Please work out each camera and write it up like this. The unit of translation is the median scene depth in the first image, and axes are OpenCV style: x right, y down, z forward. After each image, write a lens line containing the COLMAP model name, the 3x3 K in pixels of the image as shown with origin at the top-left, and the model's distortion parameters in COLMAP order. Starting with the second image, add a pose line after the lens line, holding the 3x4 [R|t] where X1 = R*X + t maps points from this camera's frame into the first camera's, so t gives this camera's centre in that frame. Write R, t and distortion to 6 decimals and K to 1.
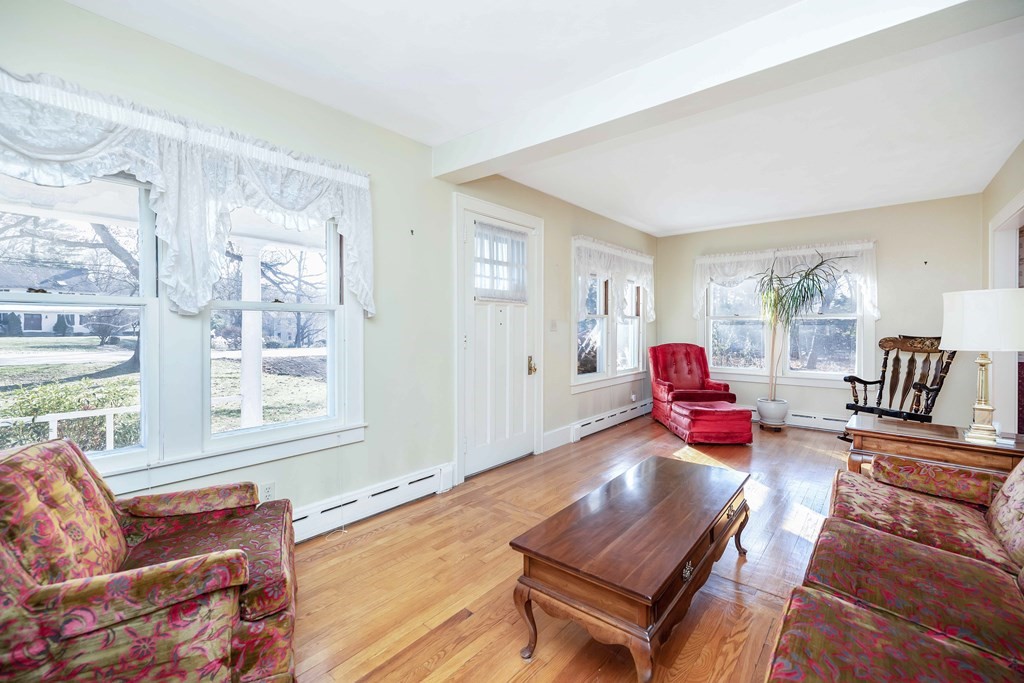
lens RADIAL K [[442.8, 0, 510.4], [0, 442.8, 329.1], [0, 0, 1]] dist [0.001320, 0.000198]
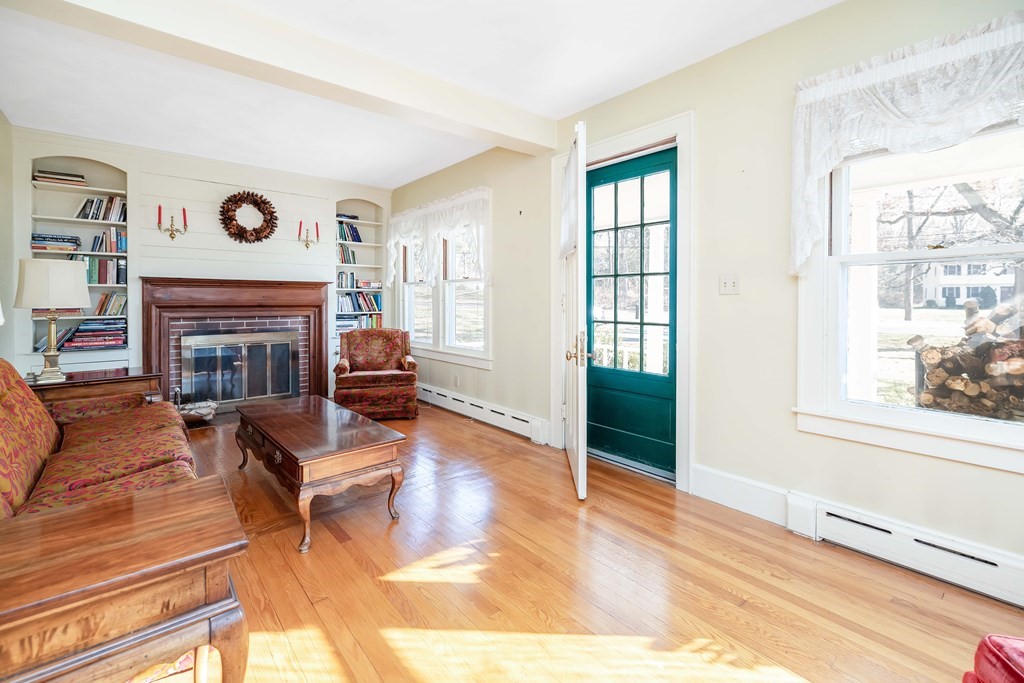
lens RADIAL K [[448.4, 0, 512.7], [0, 448.4, 305.2], [0, 0, 1]] dist [0.001713, 0.000144]
pose [[-0.165332, 0.009607, -0.986191, 0.783075], [-0.004998, 0.999932, 0.010579, 0.011593], [0.986225, 0.006678, -0.165273, 0.918060]]
